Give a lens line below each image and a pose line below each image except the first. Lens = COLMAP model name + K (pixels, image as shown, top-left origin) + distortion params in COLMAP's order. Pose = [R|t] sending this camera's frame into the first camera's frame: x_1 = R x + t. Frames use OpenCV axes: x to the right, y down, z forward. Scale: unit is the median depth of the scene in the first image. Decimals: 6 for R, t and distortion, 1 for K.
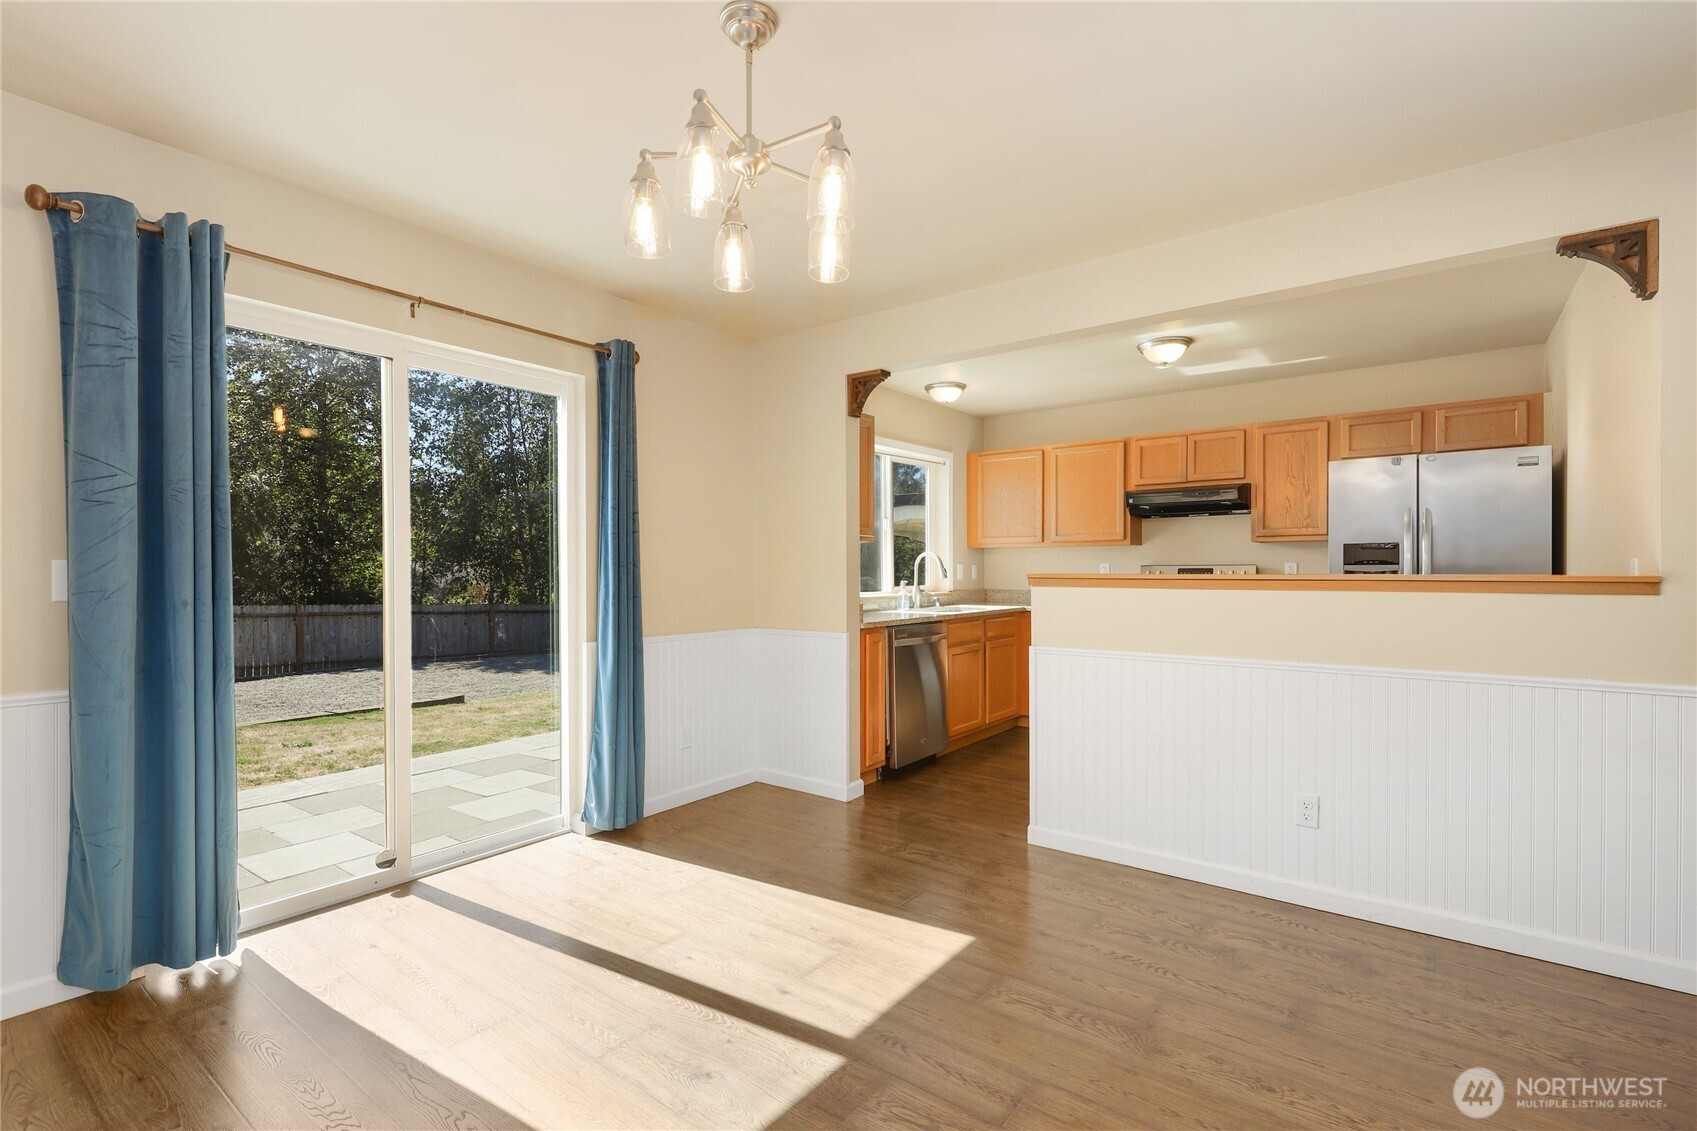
lens RADIAL K [[781.5, 0, 818.0], [0, 781.5, 575.3], [0, 0, 1]] dist [0.002263, -0.000509]
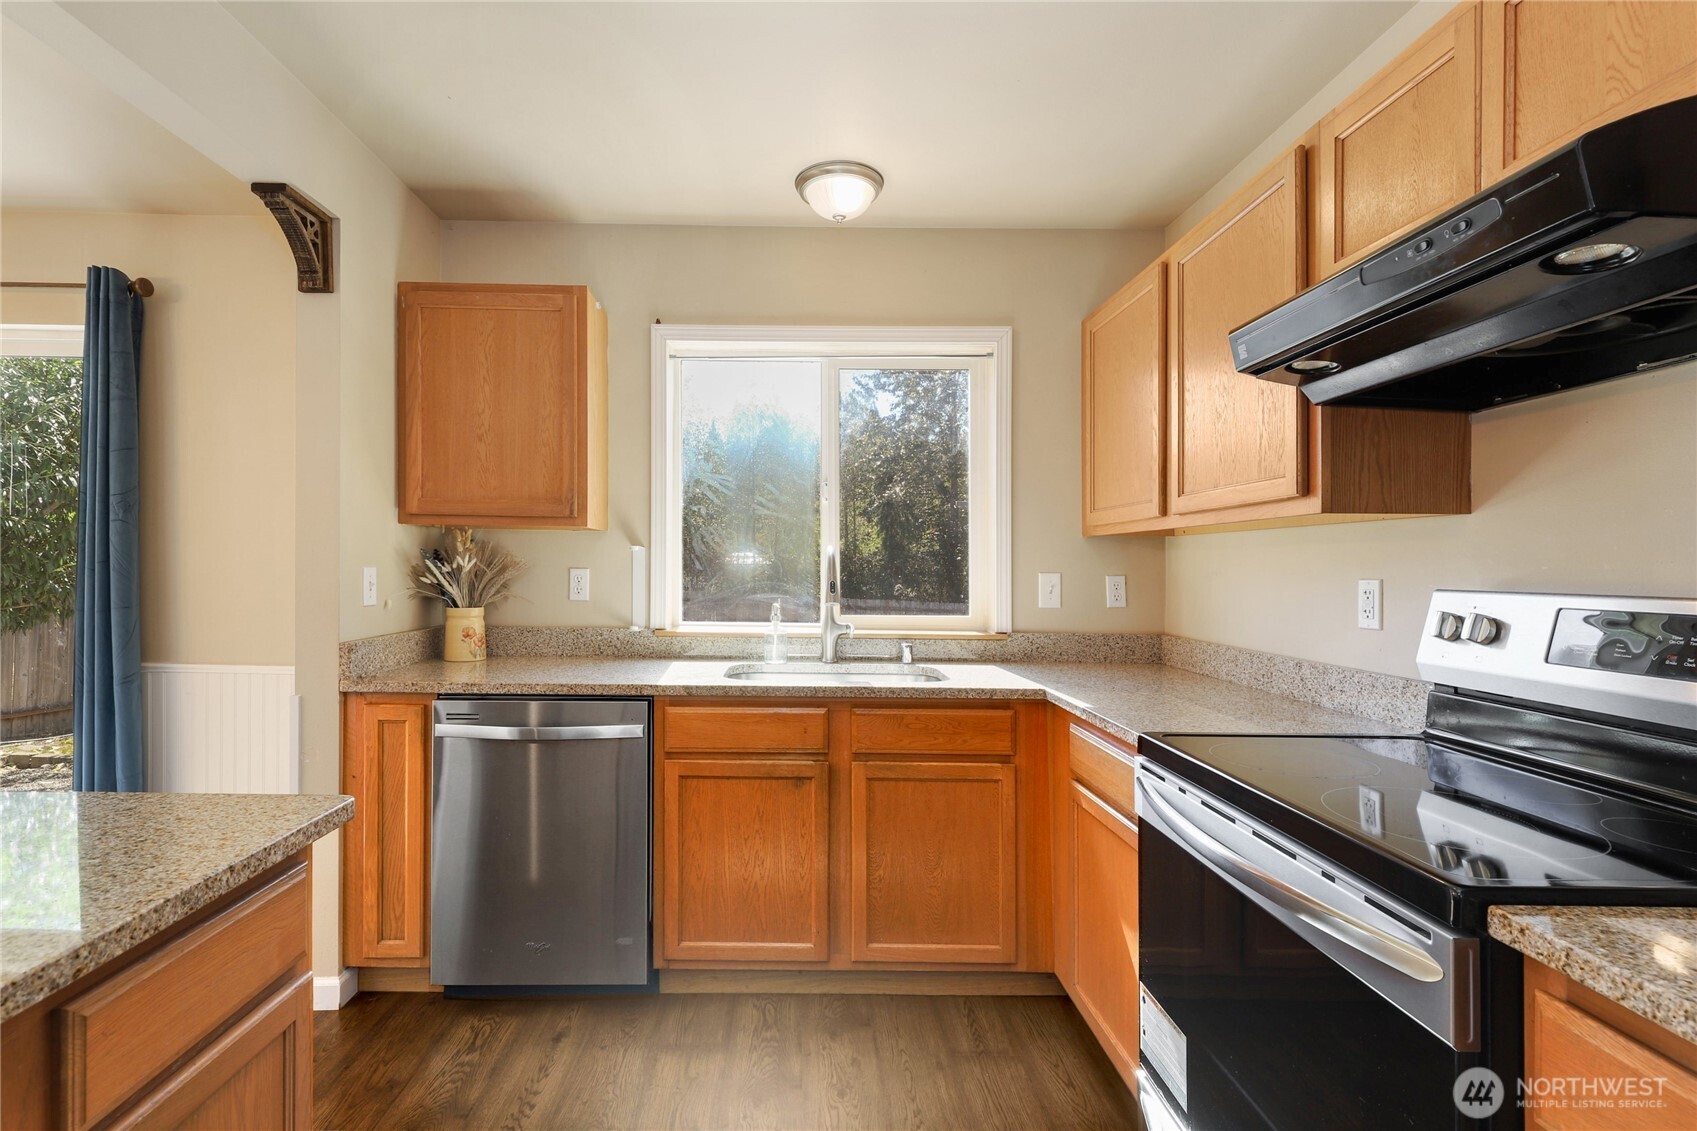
lens RADIAL K [[783.3, 0, 846.2], [0, 783.3, 561.2], [0, 0, 1]] dist [0.001269, -0.000221]
pose [[0.621882, 0.005351, -0.783093, 0.743977], [-0.020677, 0.999740, -0.009589, -0.023747], [0.782838, 0.022155, 0.621831, 1.020613]]
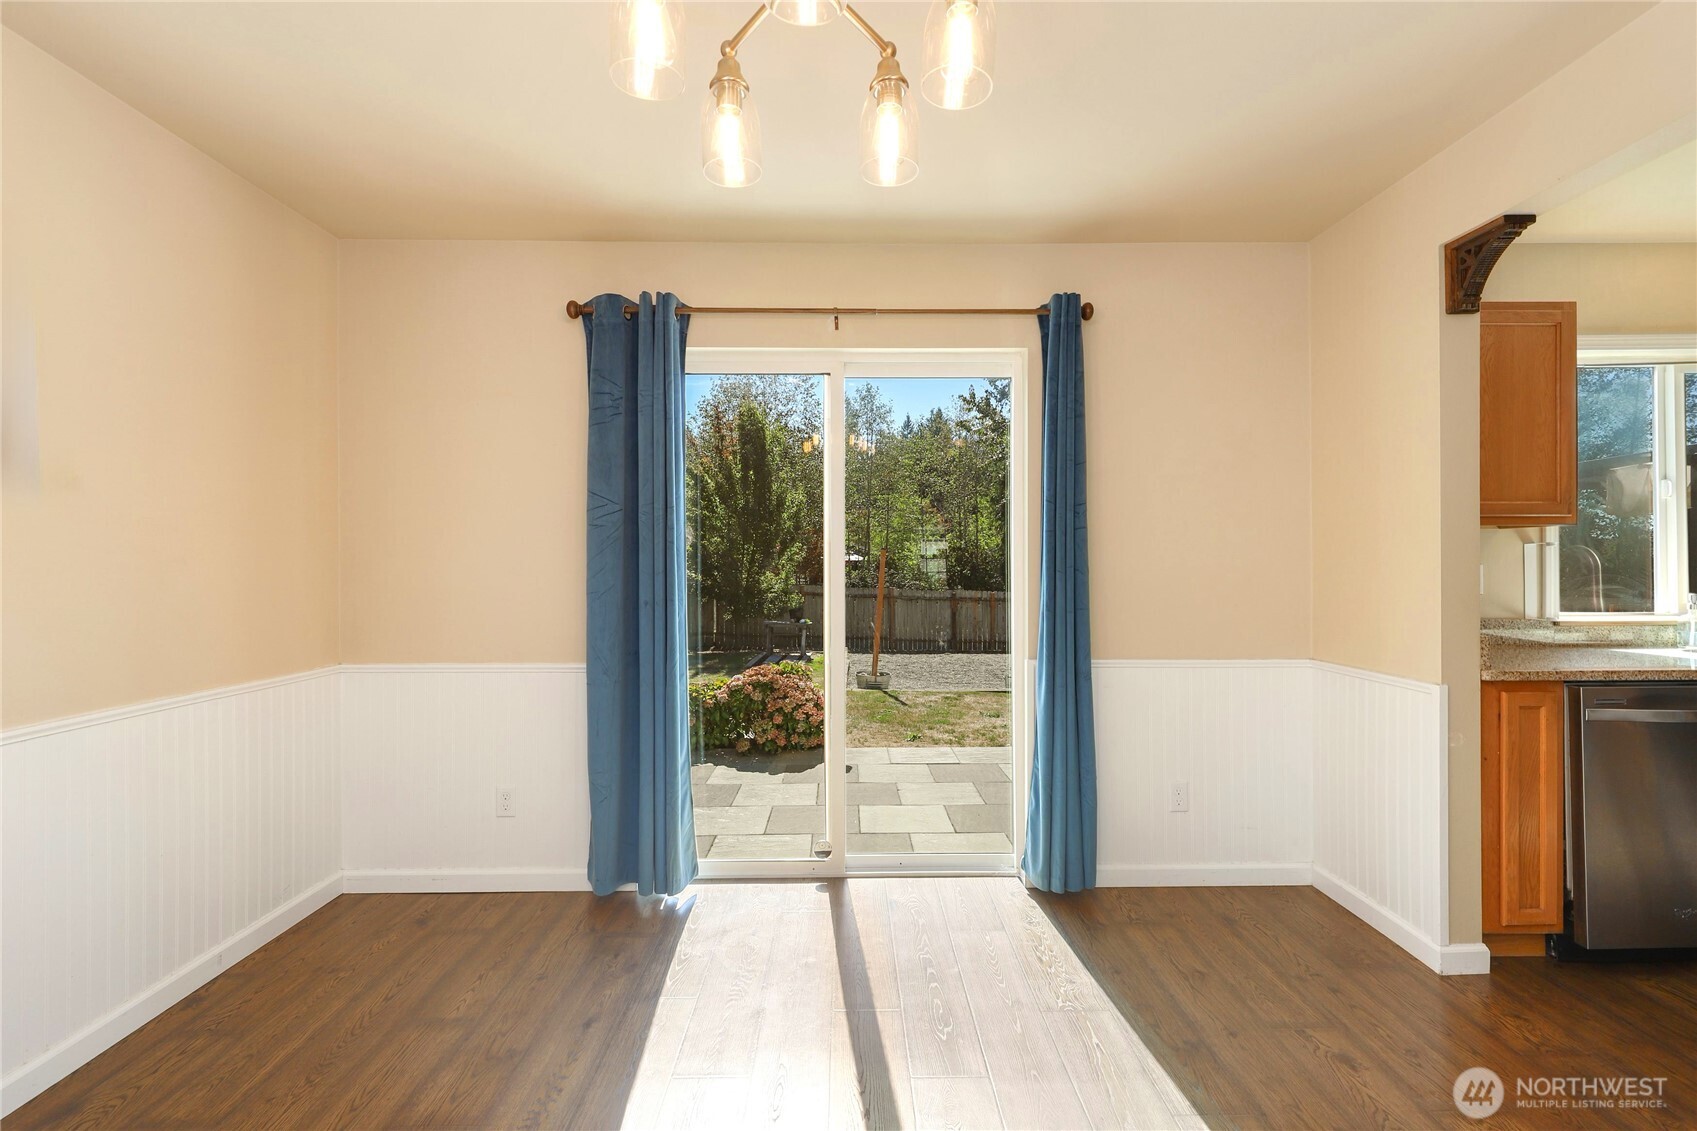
lens RADIAL K [[755.2, 0, 850.8], [0, 755.2, 561.3], [0, 0, 1]] dist [0.006643, -0.001544]
pose [[0.627303, -0.002805, -0.778770, 0.216470], [-0.002829, 0.999979, -0.005880, -0.015533], [0.778770, 0.005891, 0.627282, 0.319063]]
